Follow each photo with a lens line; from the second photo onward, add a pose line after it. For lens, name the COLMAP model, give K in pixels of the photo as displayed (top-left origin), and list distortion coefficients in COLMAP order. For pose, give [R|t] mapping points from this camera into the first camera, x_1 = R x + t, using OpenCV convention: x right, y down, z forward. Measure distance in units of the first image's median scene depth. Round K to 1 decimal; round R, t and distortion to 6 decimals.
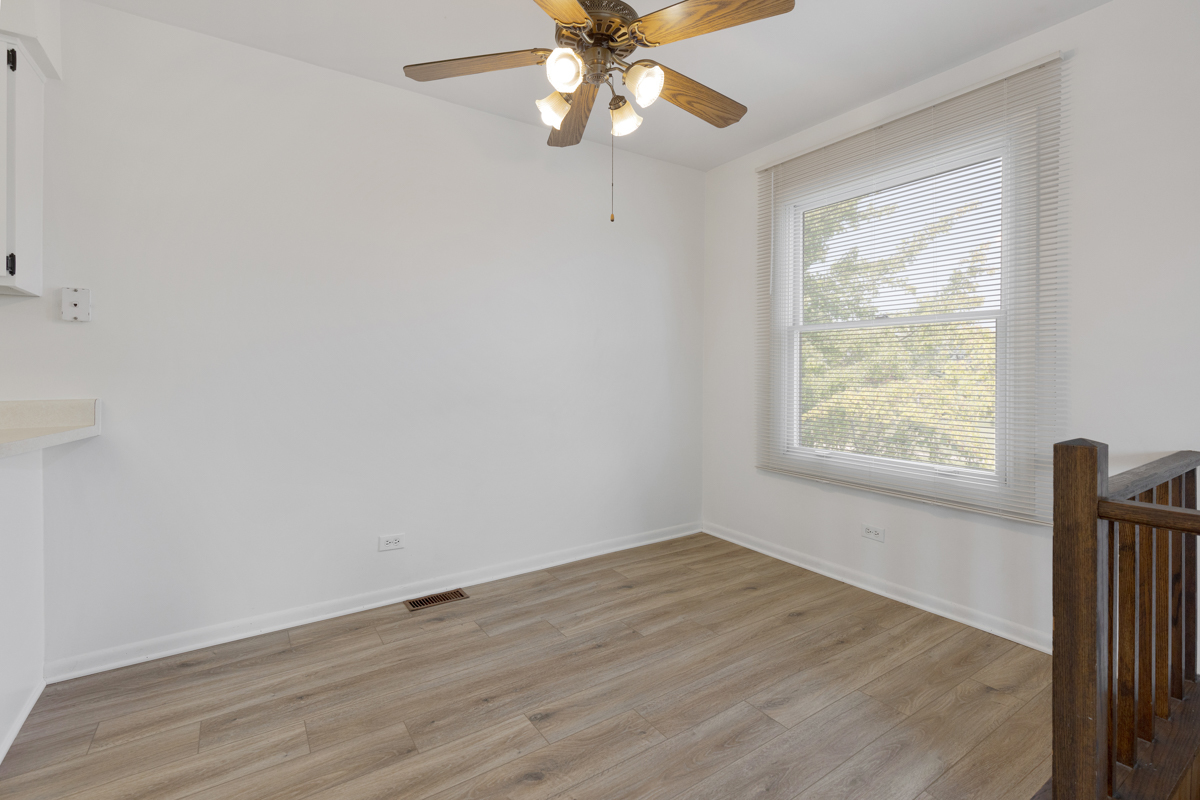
lens RADIAL K [[544.9, 0, 606.0], [0, 544.9, 373.1], [0, 0, 1]] dist [0.009151, -0.000054]
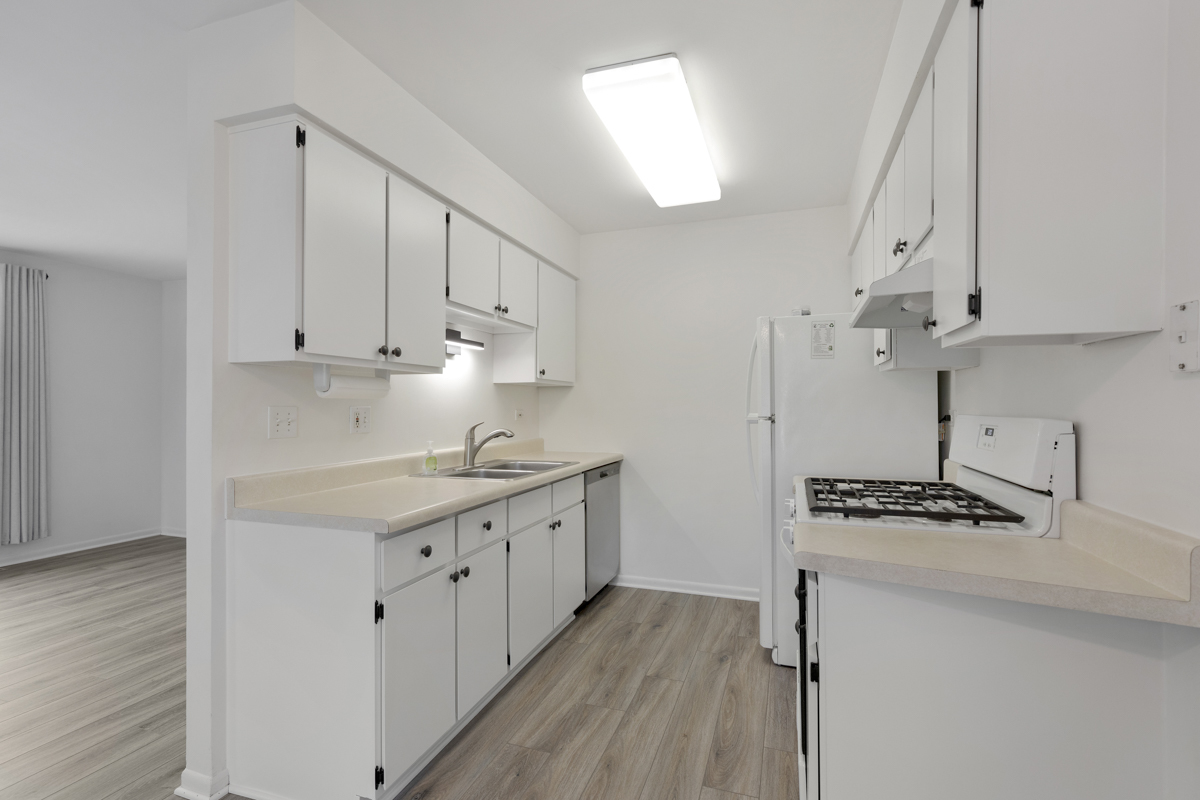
lens RADIAL K [[547.2, 0, 603.8], [0, 547.2, 401.1], [0, 0, 1]] dist [0.005978, 0.000410]
pose [[-0.801457, -0.004231, -0.598037, -0.284705], [-0.002799, 0.999991, -0.003323, -0.068262], [0.598046, -0.000990, -0.801461, 1.103107]]
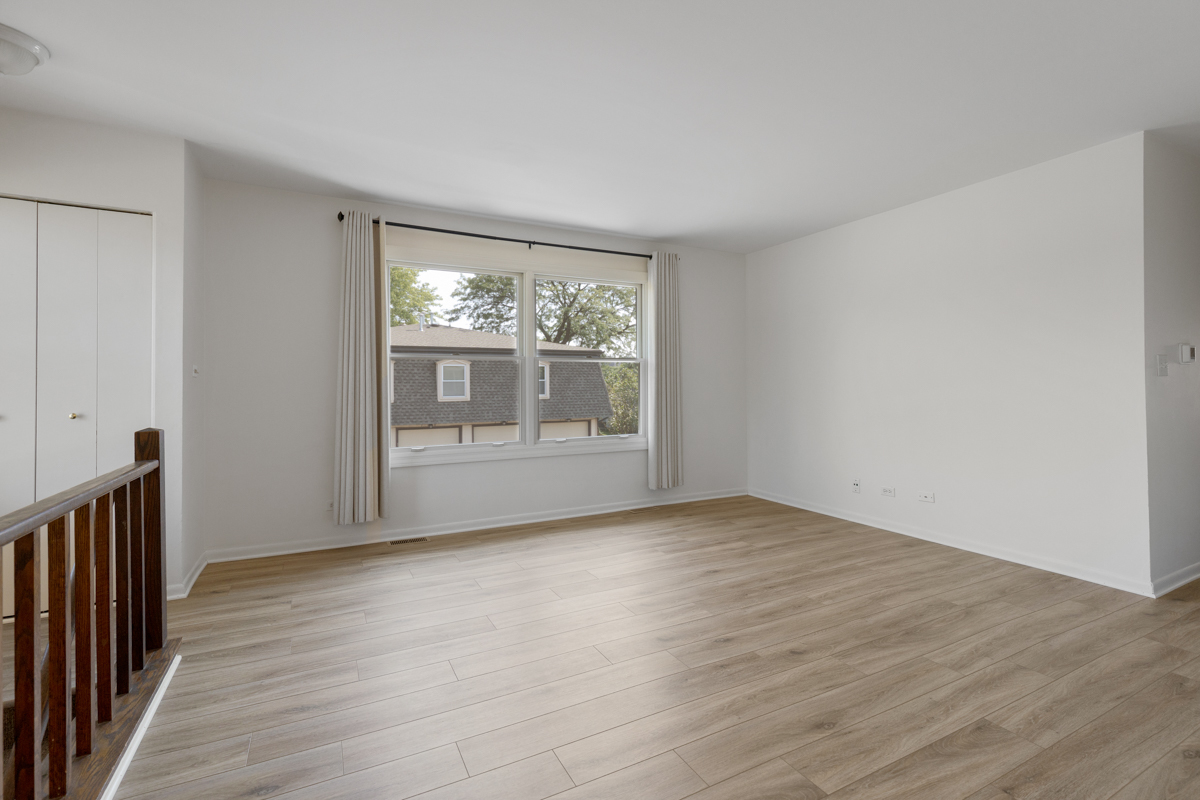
lens RADIAL K [[545.5, 0, 598.3], [0, 545.5, 379.0], [0, 0, 1]] dist [0.000815, 0.000391]
pose [[-0.992193, 0.005197, 0.124600, 0.269878], [0.004768, 0.999982, -0.003742, -0.003754], [-0.124617, -0.003119, -0.992200, 0.510107]]
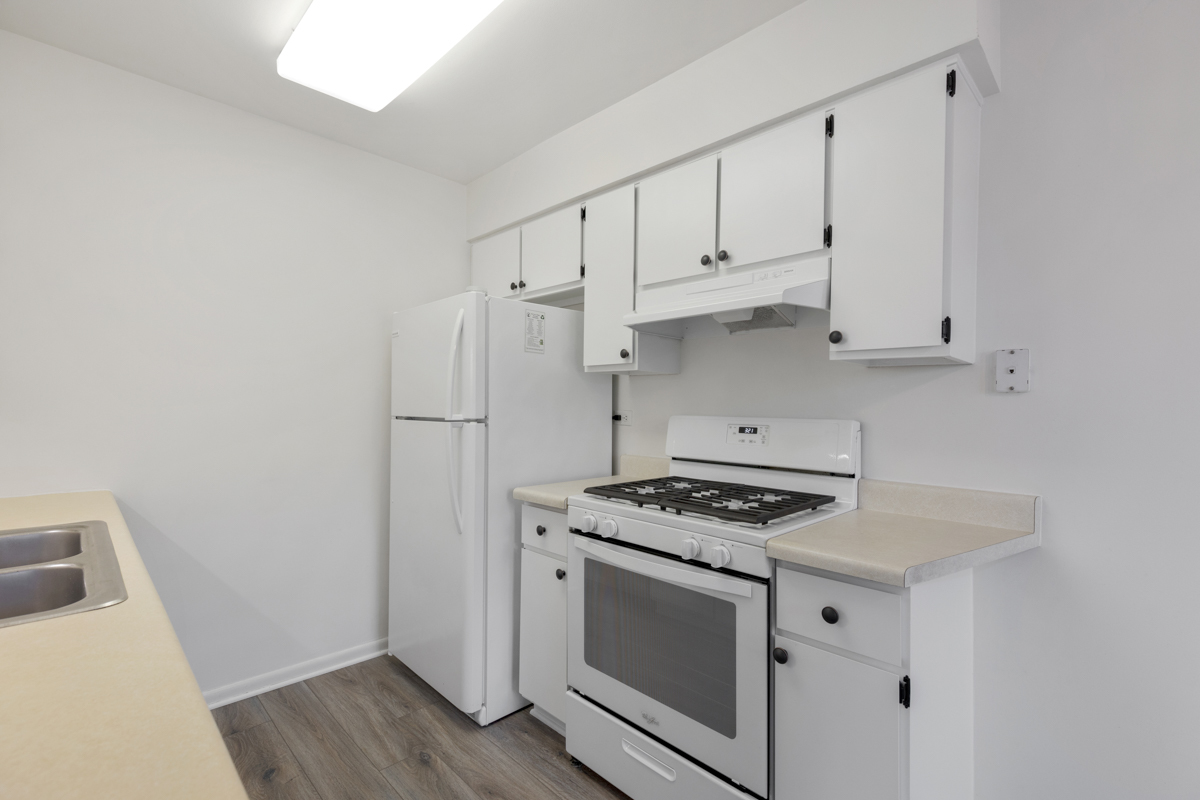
lens RADIAL K [[534.3, 0, 606.6], [0, 534.3, 397.4], [0, 0, 1]] dist [0.005309, -0.000115]
pose [[0.183995, -0.013446, -0.982835, -0.338385], [-0.020111, 0.999646, -0.017441, -0.063751], [0.982721, 0.022975, 0.183660, 0.310874]]
